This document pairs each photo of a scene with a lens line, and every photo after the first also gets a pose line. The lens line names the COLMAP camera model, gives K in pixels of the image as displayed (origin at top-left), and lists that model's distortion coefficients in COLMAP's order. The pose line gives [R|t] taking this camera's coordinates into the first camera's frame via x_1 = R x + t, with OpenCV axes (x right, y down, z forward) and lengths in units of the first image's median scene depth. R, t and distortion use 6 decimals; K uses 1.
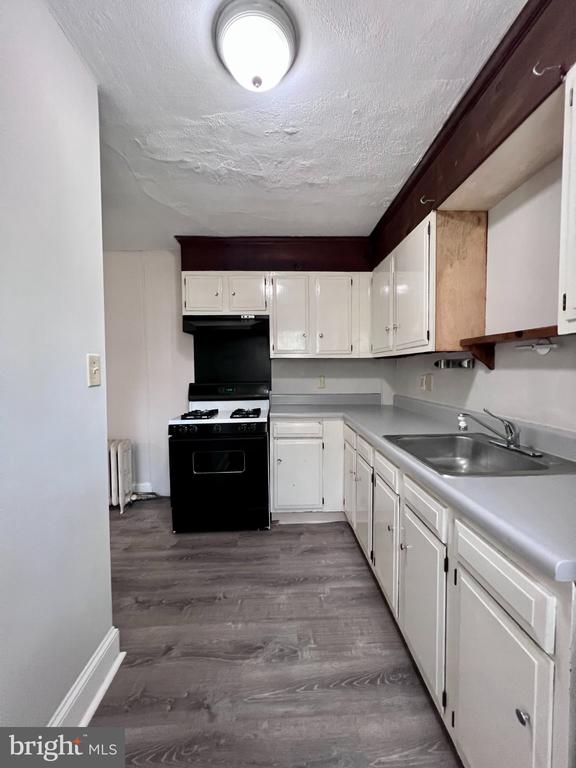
lens RADIAL K [[306.3, 0, 288.7], [0, 306.3, 383.9], [0, 0, 1]] dist [0.001123, -0.000133]
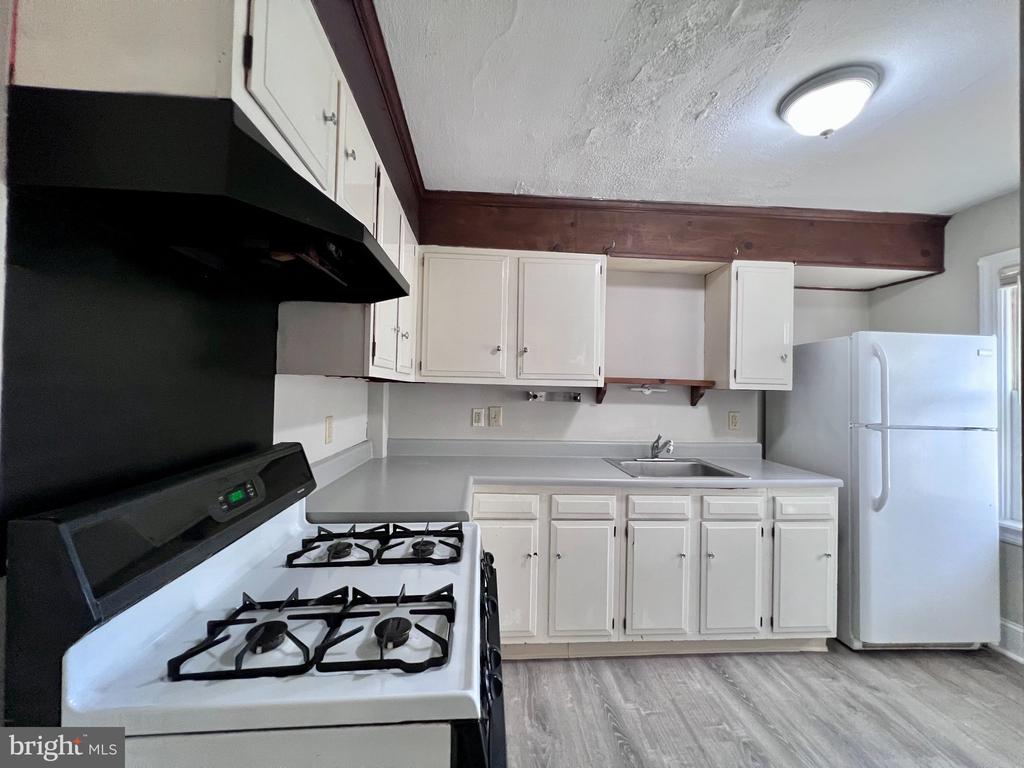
lens RADIAL K [[408.5, 0, 510.4], [0, 408.5, 384.3], [0, 0, 1]] dist [0.001123, -0.000133]
pose [[-0.038367, 0.021274, 0.999037, -0.855667], [0.026962, 0.999431, -0.020247, -0.089013], [-0.998900, 0.026159, -0.038919, 1.291711]]
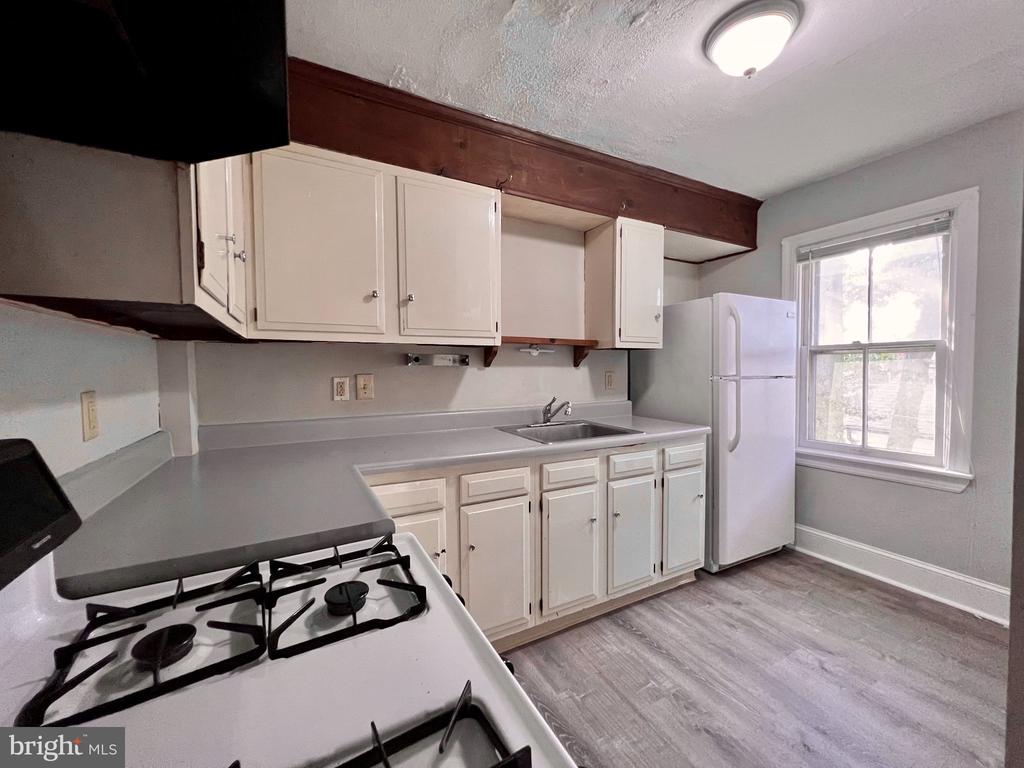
lens RADIAL K [[408.5, 0, 511.1], [0, 408.5, 384.4], [0, 0, 1]] dist [0.001123, -0.000133]
pose [[-0.443830, -0.026214, 0.895728, -0.594074], [0.052258, 0.997114, 0.055074, -0.052919], [-0.894586, 0.071253, -0.441179, 1.427209]]
